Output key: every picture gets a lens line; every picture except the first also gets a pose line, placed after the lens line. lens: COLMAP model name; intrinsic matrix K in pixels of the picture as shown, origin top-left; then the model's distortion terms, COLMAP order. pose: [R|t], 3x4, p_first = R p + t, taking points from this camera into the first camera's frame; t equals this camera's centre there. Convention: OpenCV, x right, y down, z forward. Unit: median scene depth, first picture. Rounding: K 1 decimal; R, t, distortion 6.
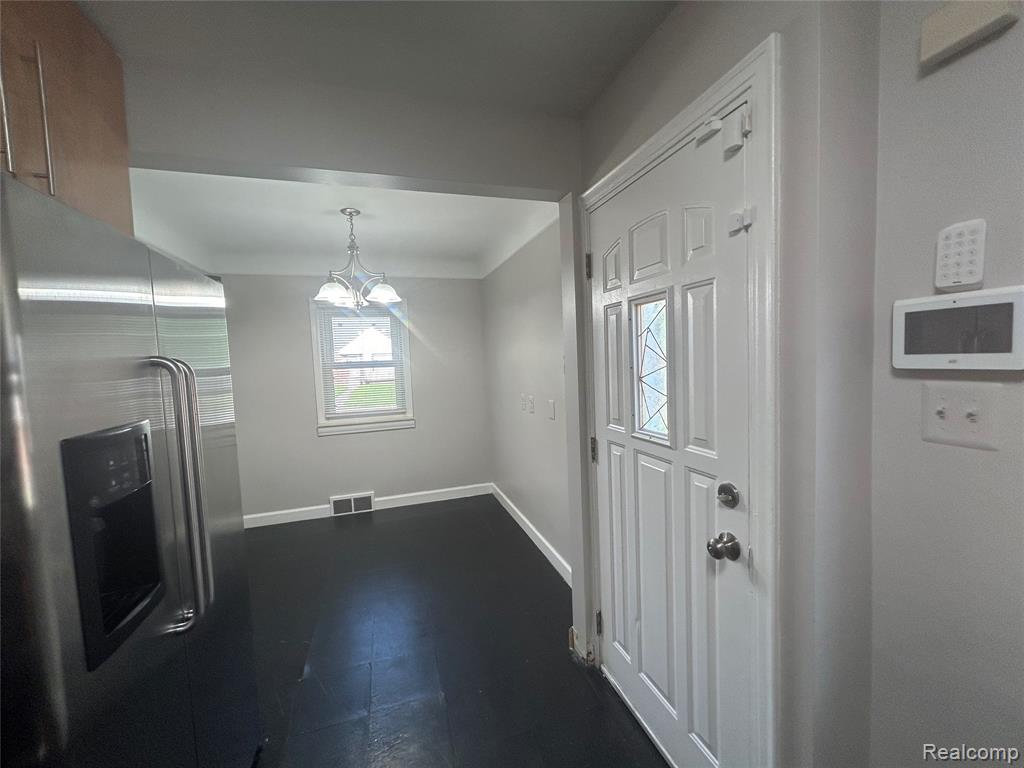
lens RADIAL K [[412.1, 0, 512.1], [0, 412.1, 384.2], [0, 0, 1]] dist [0.000442, 0.000409]
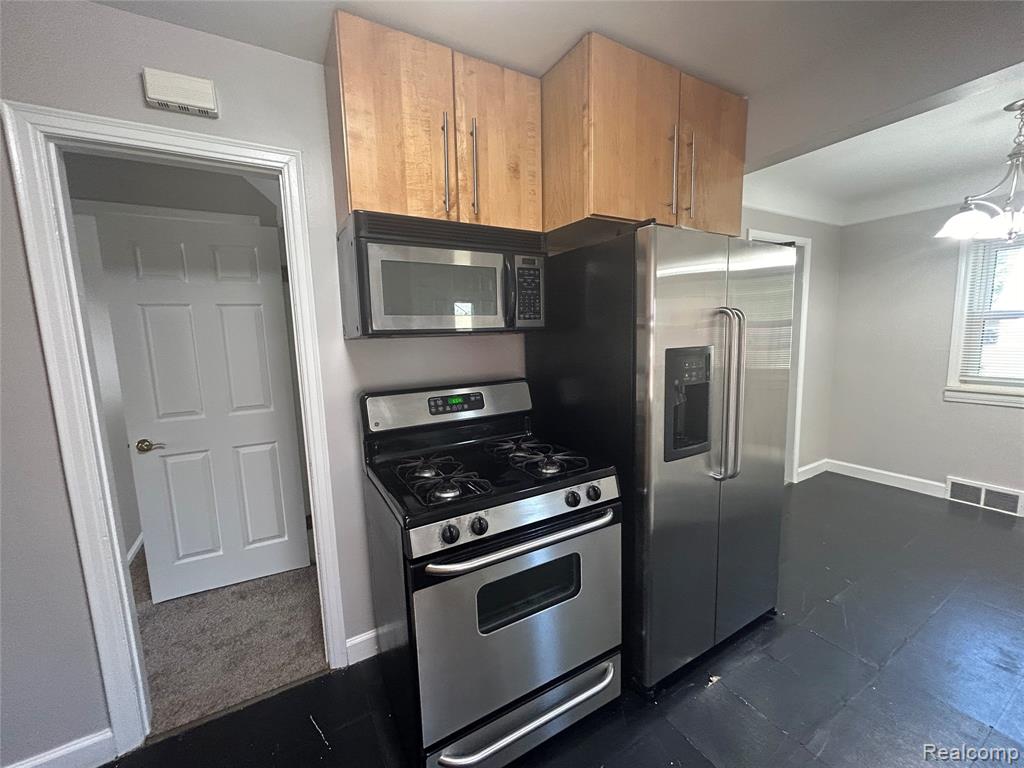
lens RADIAL K [[412.1, 0, 518.4], [0, 412.1, 380.1], [0, 0, 1]] dist [0.000442, 0.000409]
pose [[0.231446, 0.149903, -0.961229, 0.126519], [-0.045844, 0.988640, 0.143139, 0.005150], [0.971767, 0.010937, 0.235689, -0.034991]]
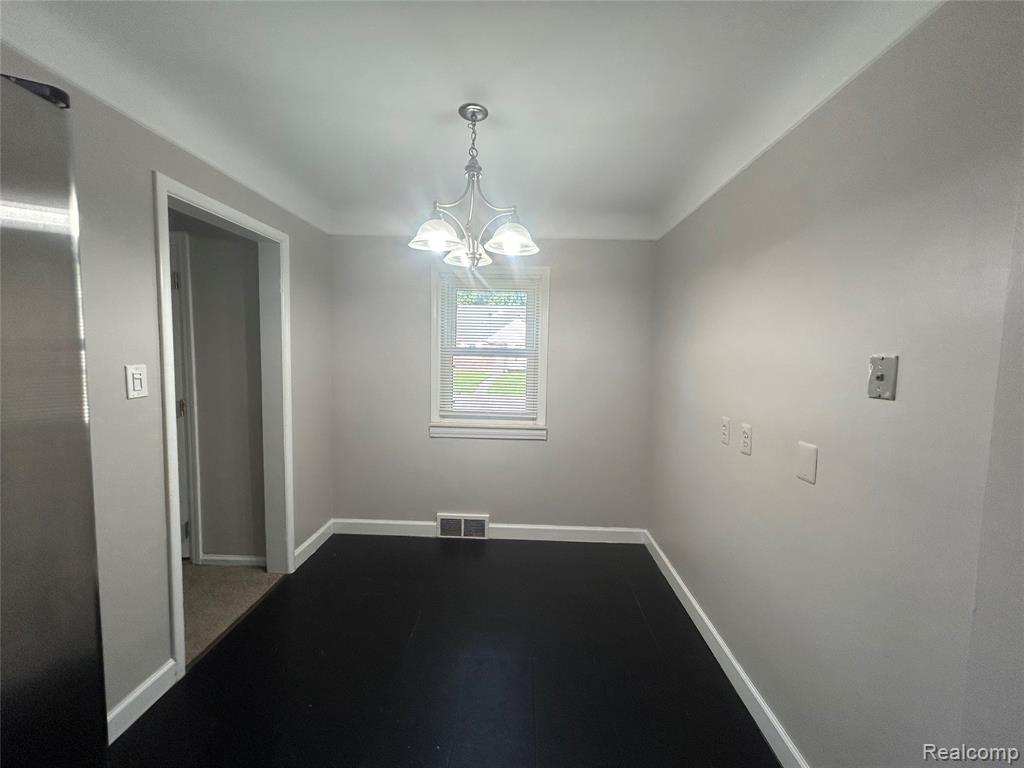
lens RADIAL K [[412.1, 0, 514.7], [0, 412.1, 384.0], [0, 0, 1]] dist [0.000442, 0.000409]
pose [[0.944655, 0.083912, -0.317154, -0.063352], [-0.079569, 0.996473, 0.026646, -0.012980], [0.318271, 0.000064, 0.948000, 0.281528]]
